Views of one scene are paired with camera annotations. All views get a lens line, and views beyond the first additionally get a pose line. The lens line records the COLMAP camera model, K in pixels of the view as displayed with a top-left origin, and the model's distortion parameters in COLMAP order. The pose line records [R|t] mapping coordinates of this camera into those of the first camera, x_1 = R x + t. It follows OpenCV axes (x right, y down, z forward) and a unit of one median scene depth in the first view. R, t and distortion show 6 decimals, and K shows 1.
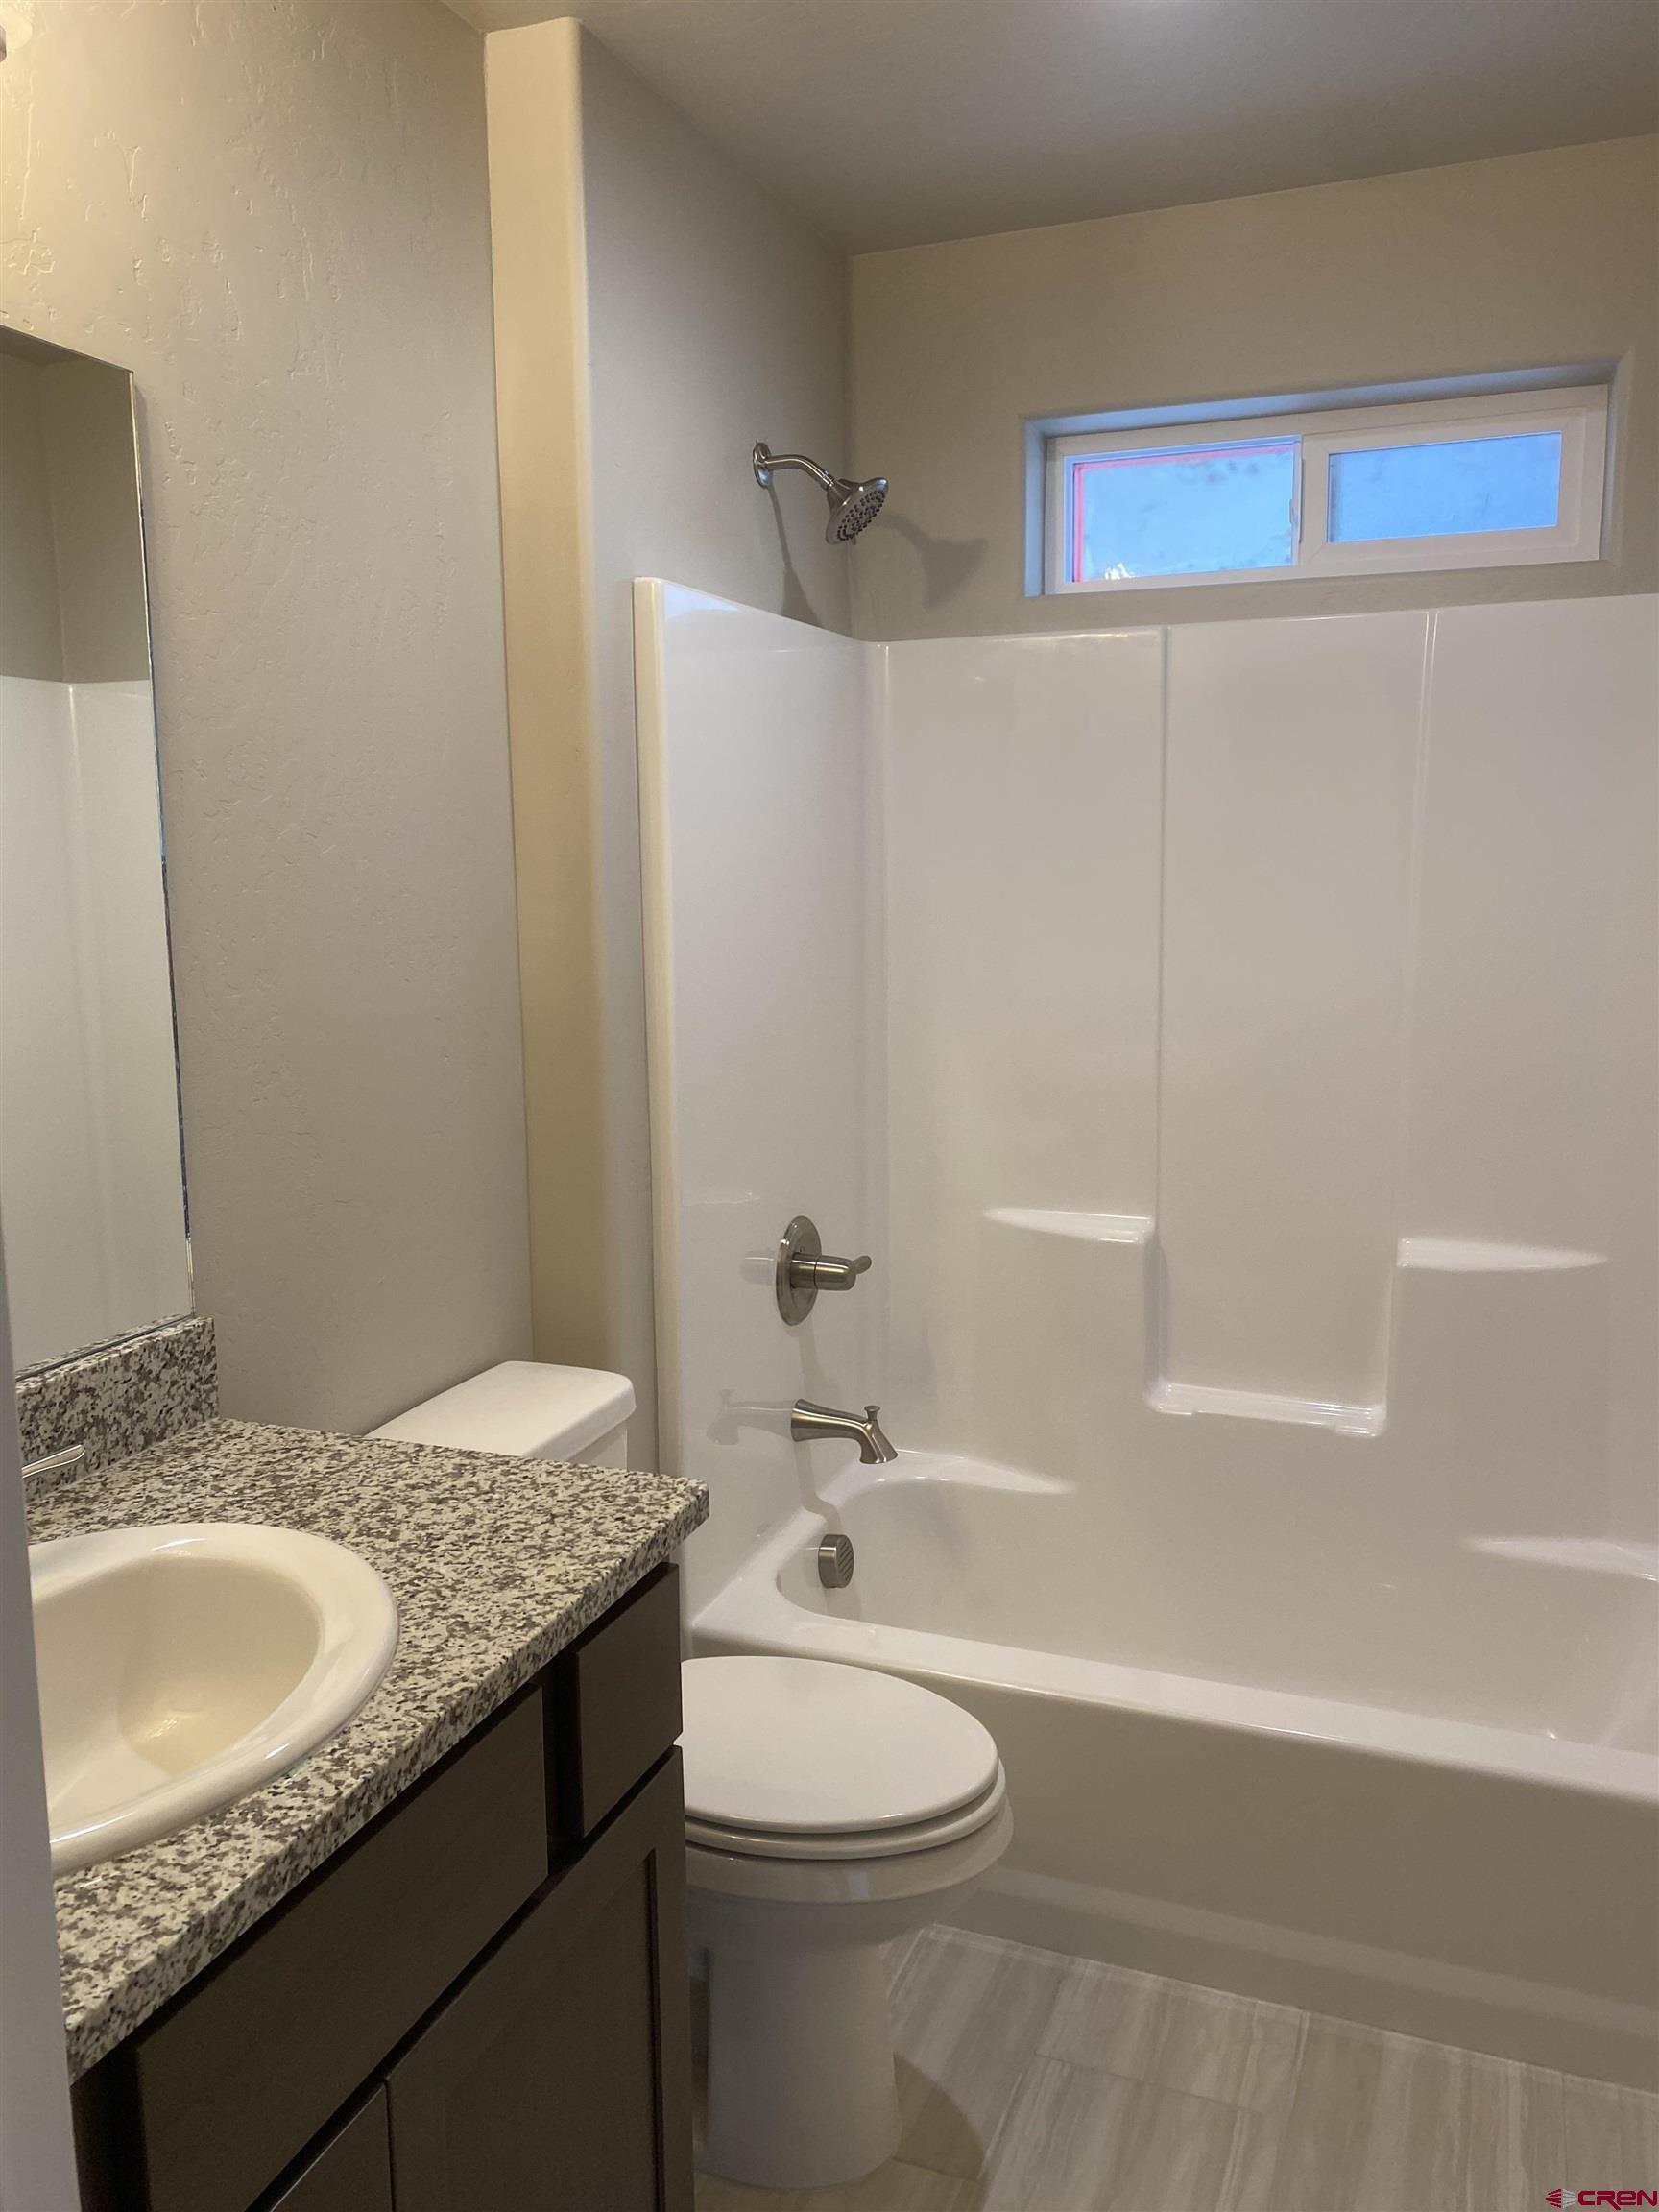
lens RADIAL K [[1692.5, 0, 829.0], [0, 1692.5, 1108.7], [0, 0, 1]] dist [0.013459, -0.010450]
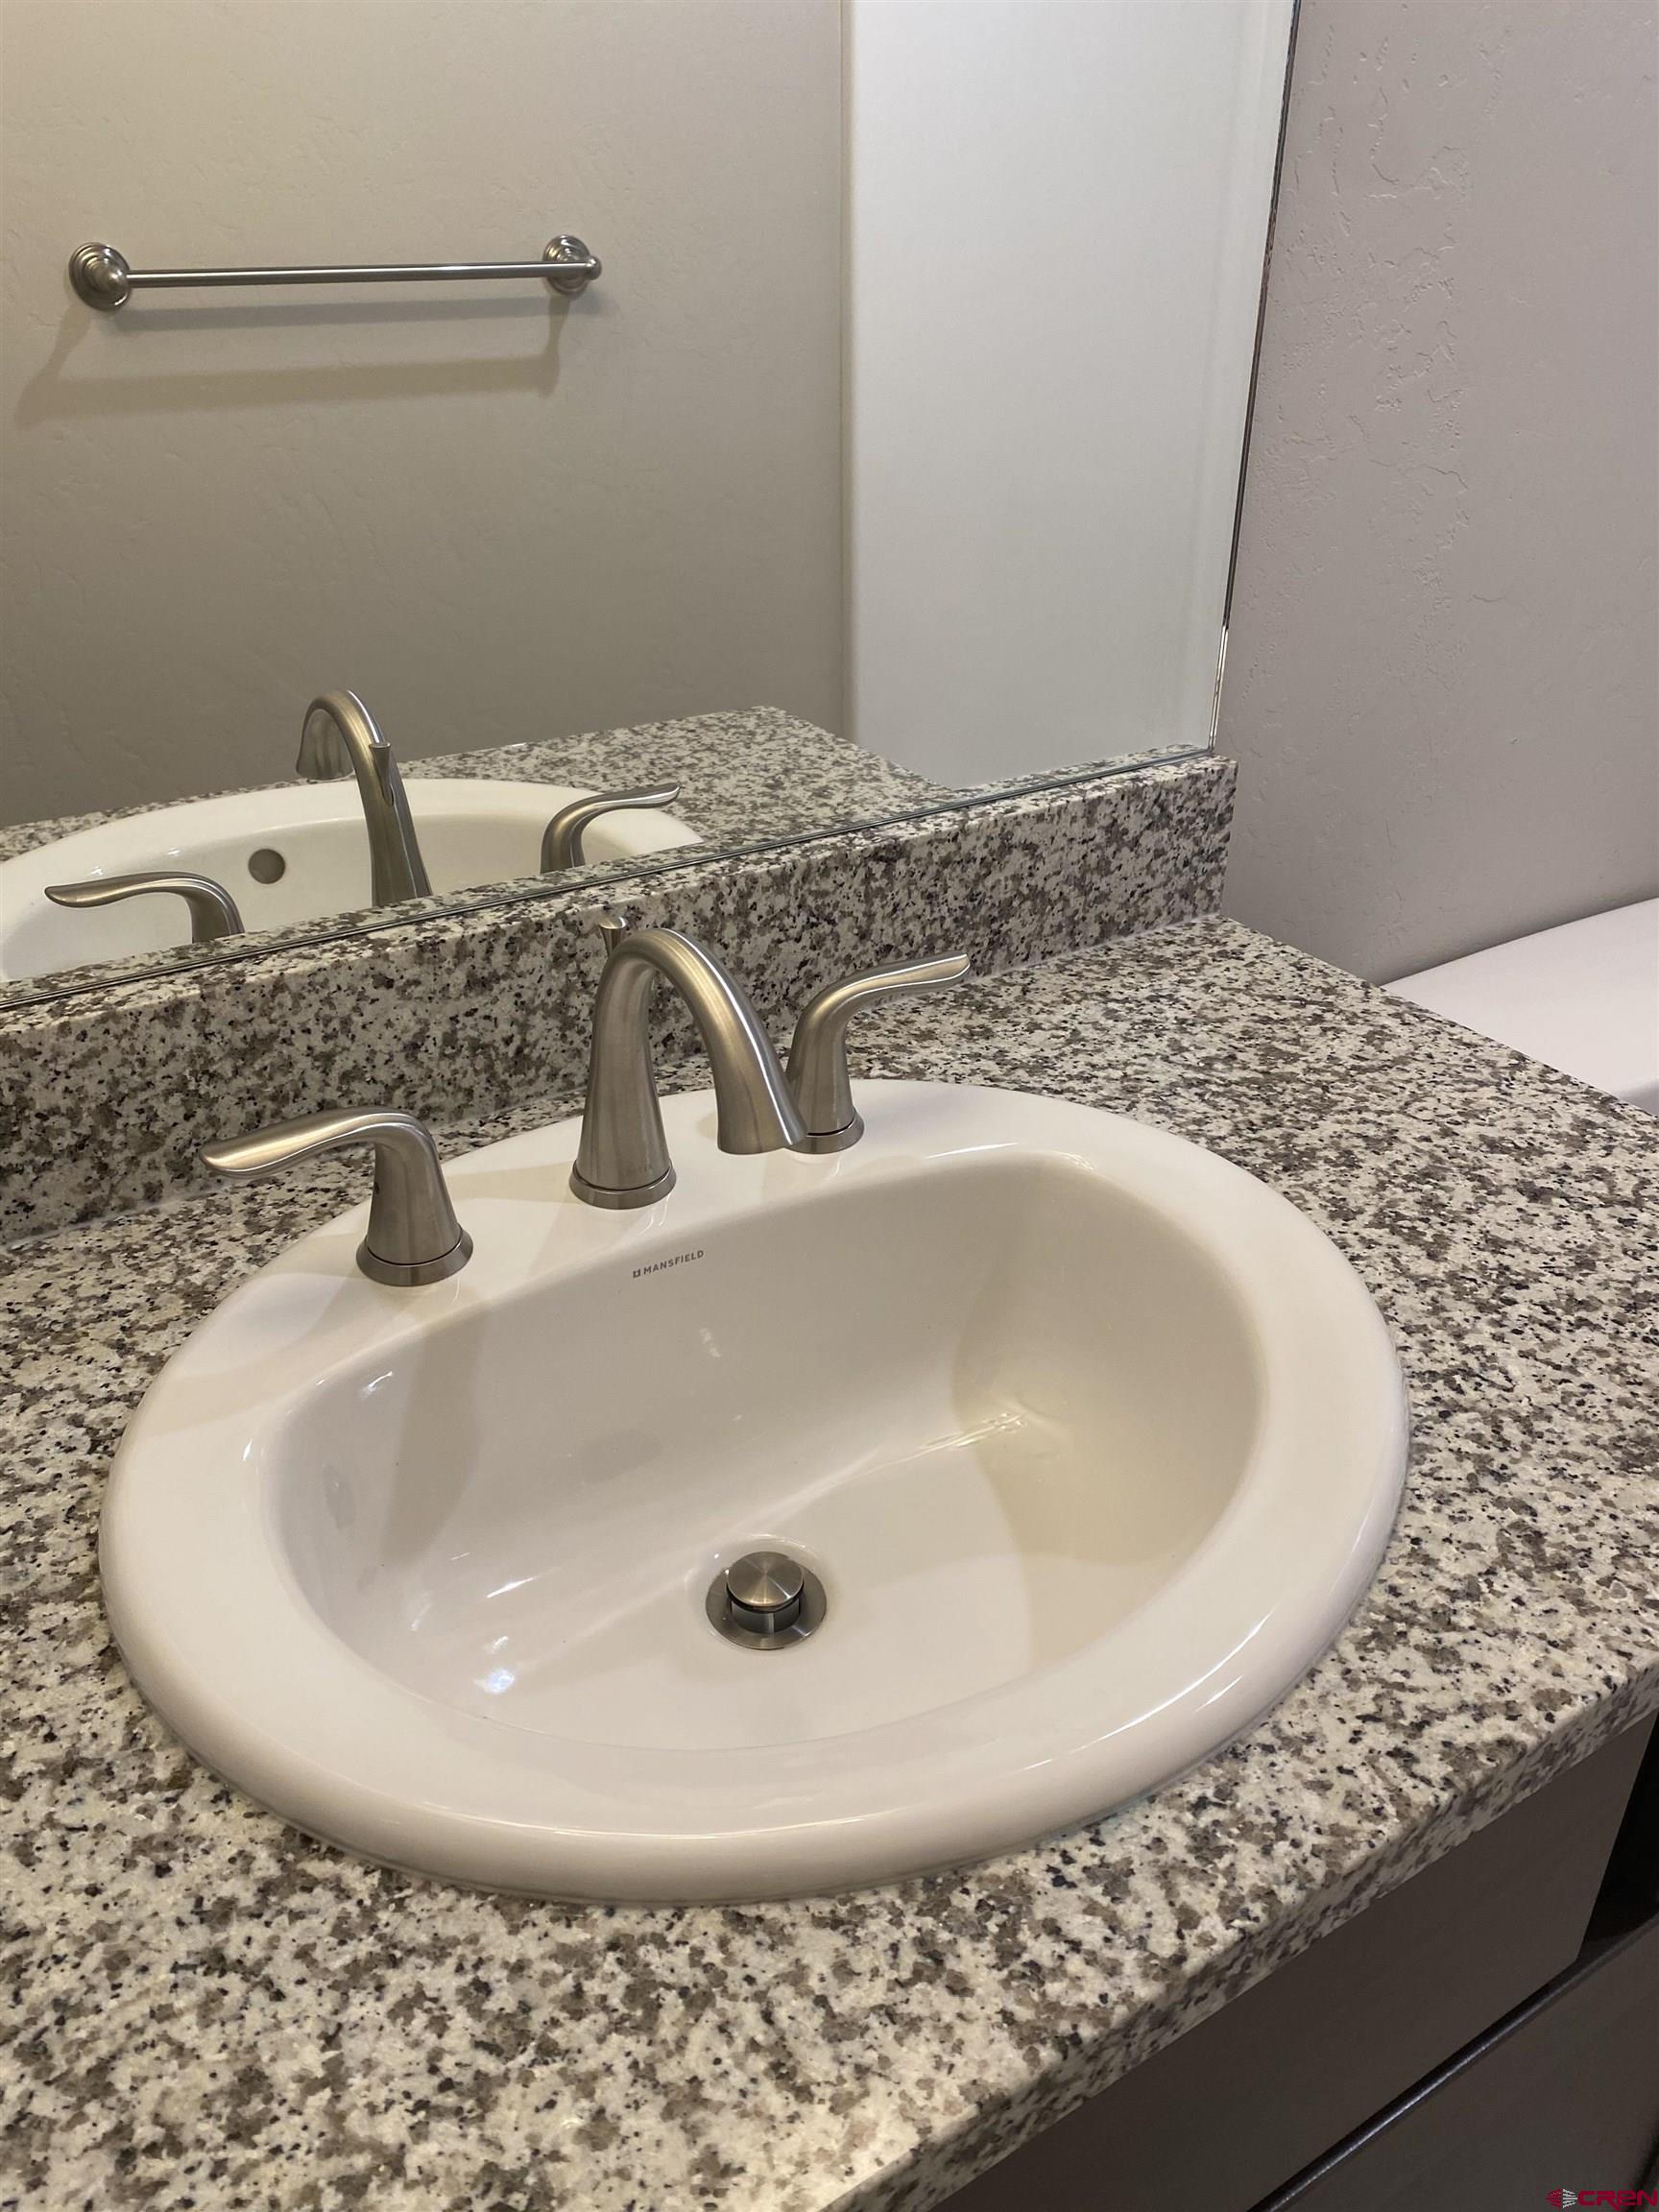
lens RADIAL K [[1692.5, 0, 818.5], [0, 1692.5, 1022.2], [0, 0, 1]] dist [0.013459, -0.010450]
pose [[0.792360, 0.283679, -0.540085, -0.139362], [-0.101445, 0.934251, 0.341884, 0.015486], [0.601560, -0.216106, 0.769040, 0.471750]]
